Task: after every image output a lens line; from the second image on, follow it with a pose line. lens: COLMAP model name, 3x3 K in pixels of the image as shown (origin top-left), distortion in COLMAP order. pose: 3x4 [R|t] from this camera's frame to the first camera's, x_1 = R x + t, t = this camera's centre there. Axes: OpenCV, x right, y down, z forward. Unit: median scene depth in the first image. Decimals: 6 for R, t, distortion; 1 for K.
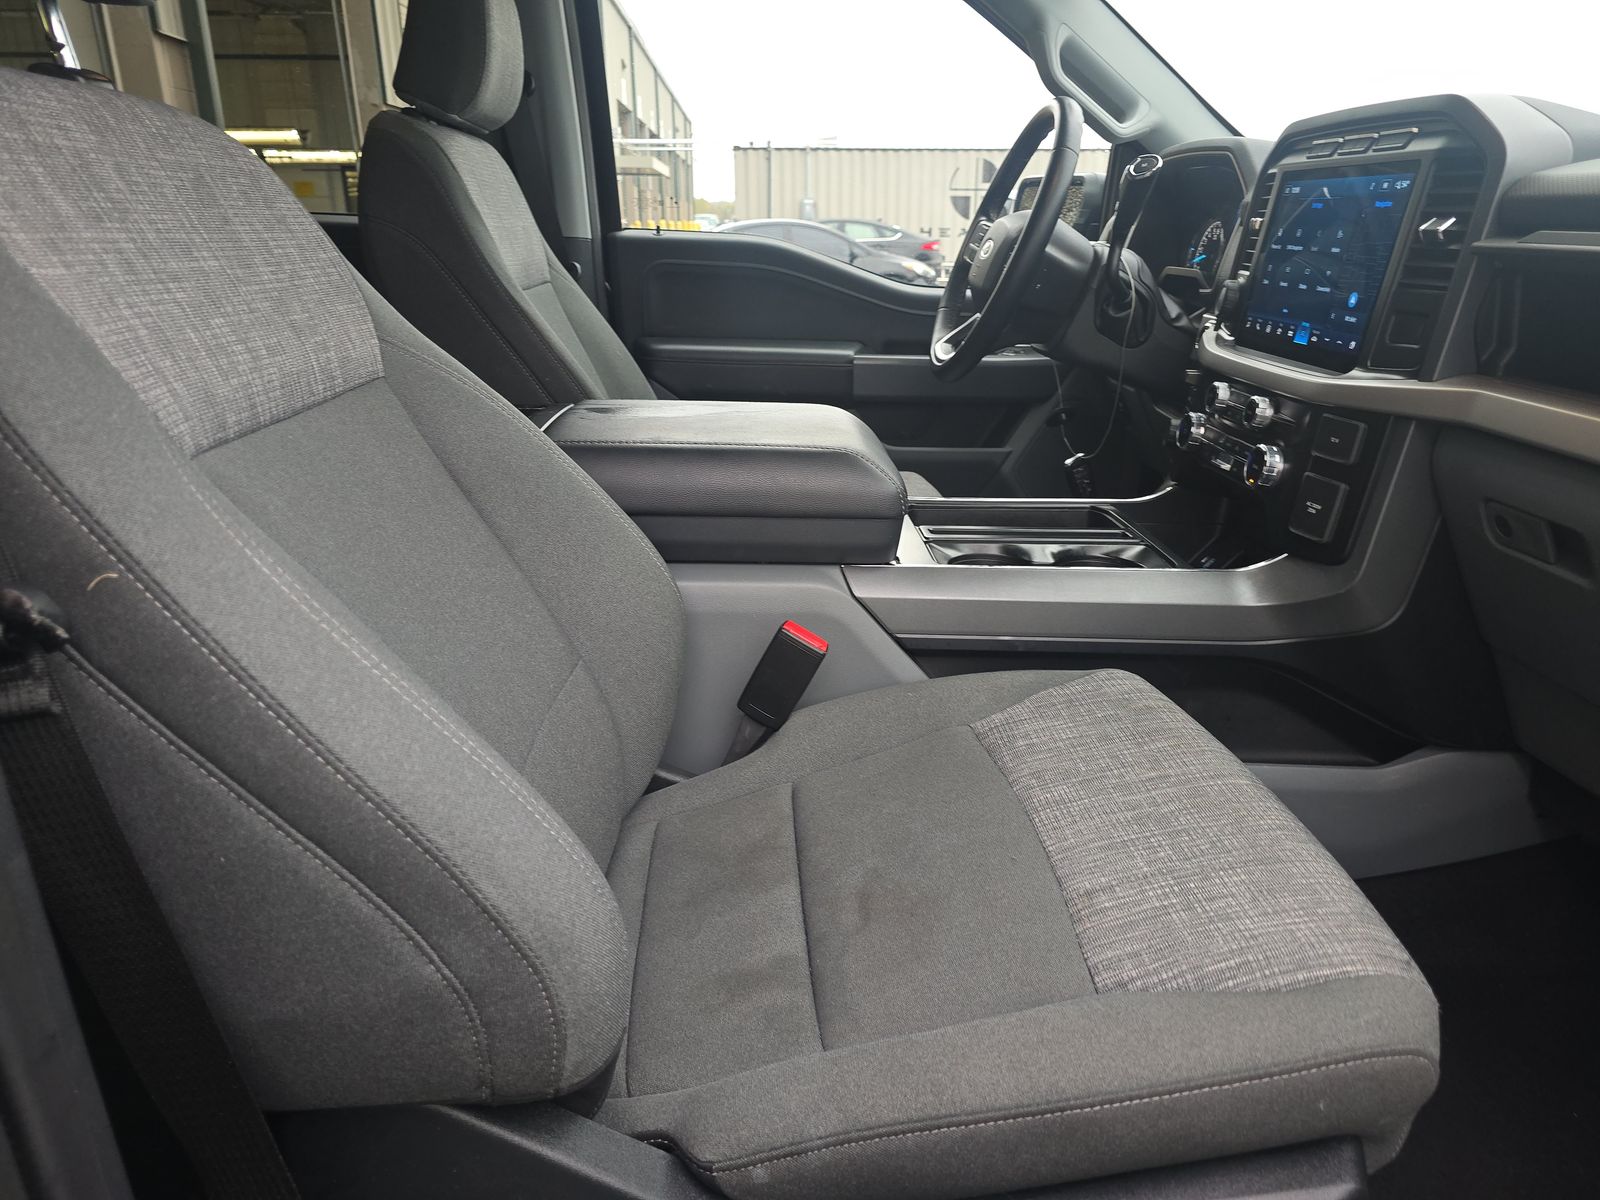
lens RADIAL K [[1075.9, 0, 800.0], [0, 1075.9, 600.0], [0, 0, 1]] dist [-0.001973, -0.001272]
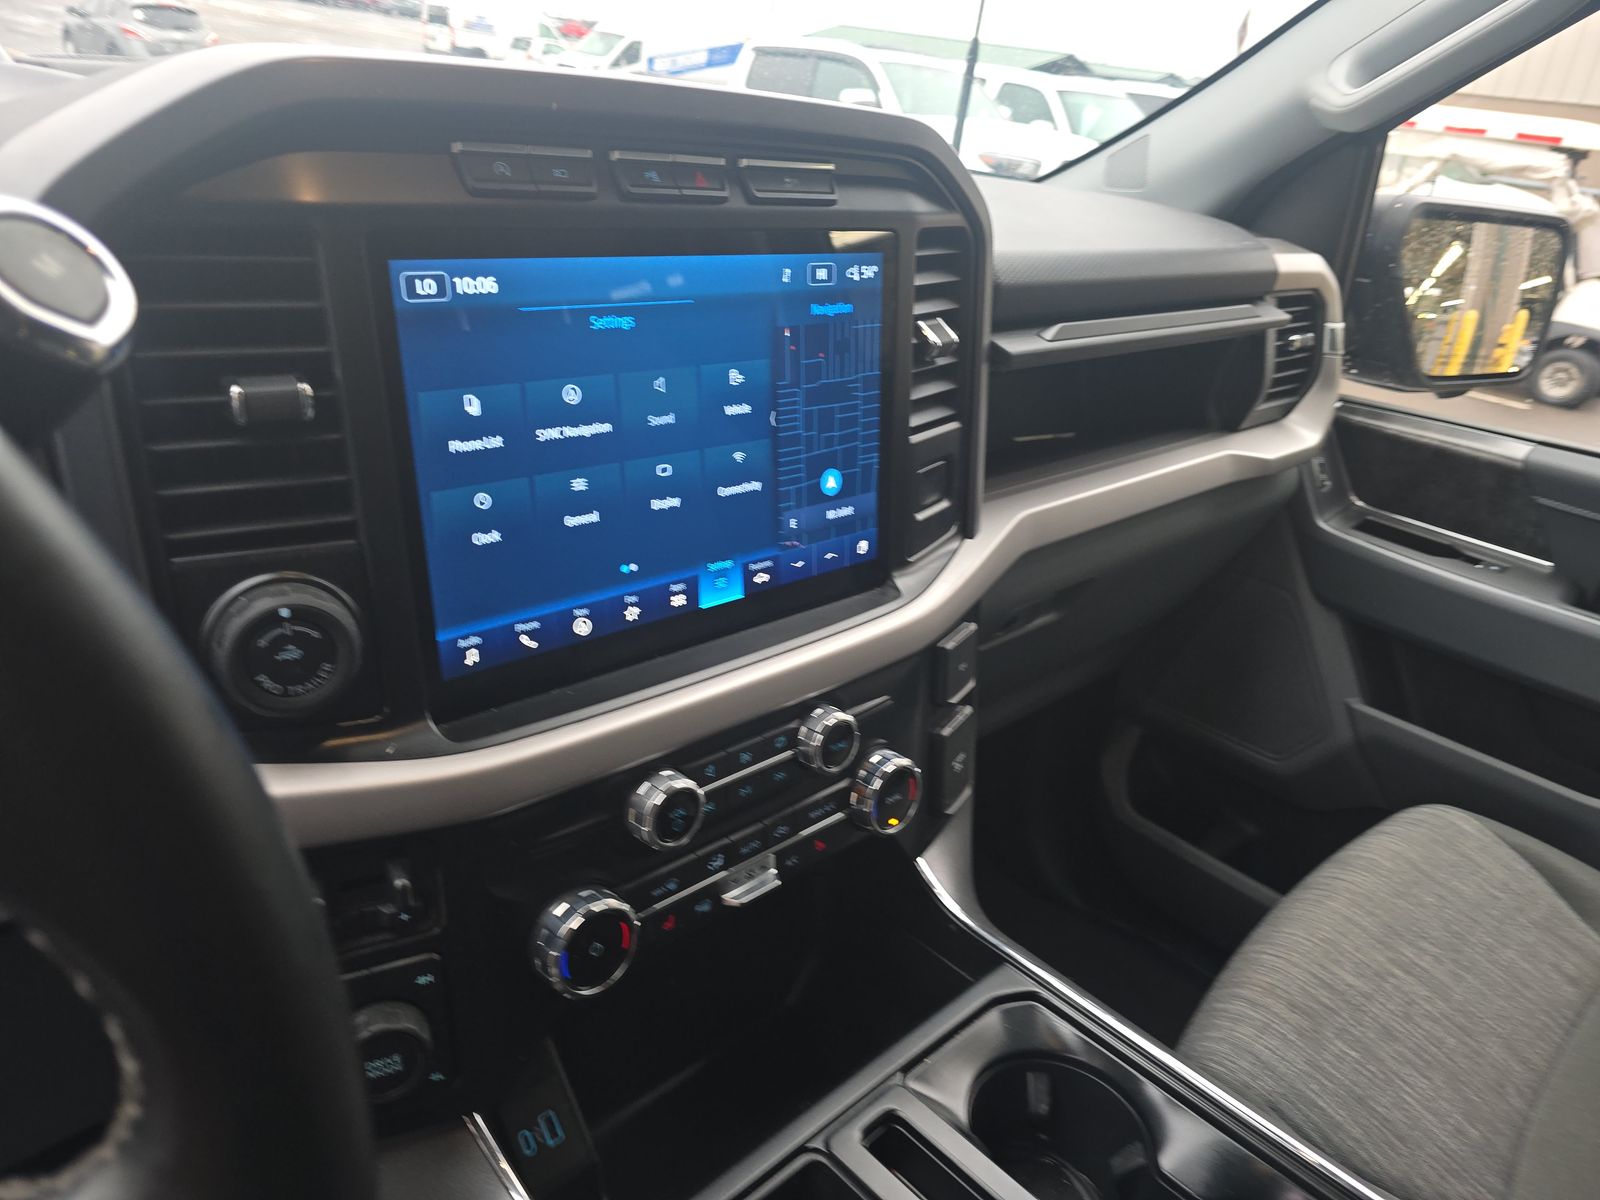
lens RADIAL K [[1075.9, 0, 800.0], [0, 1075.9, 600.0], [0, 0, 1]] dist [-0.001973, -0.001272]
pose [[-0.637713, -0.413853, 0.649653, 0.140844], [0.136826, 0.769129, 0.624275, -0.559581], [-0.758025, 0.486998, -0.433857, 1.240518]]
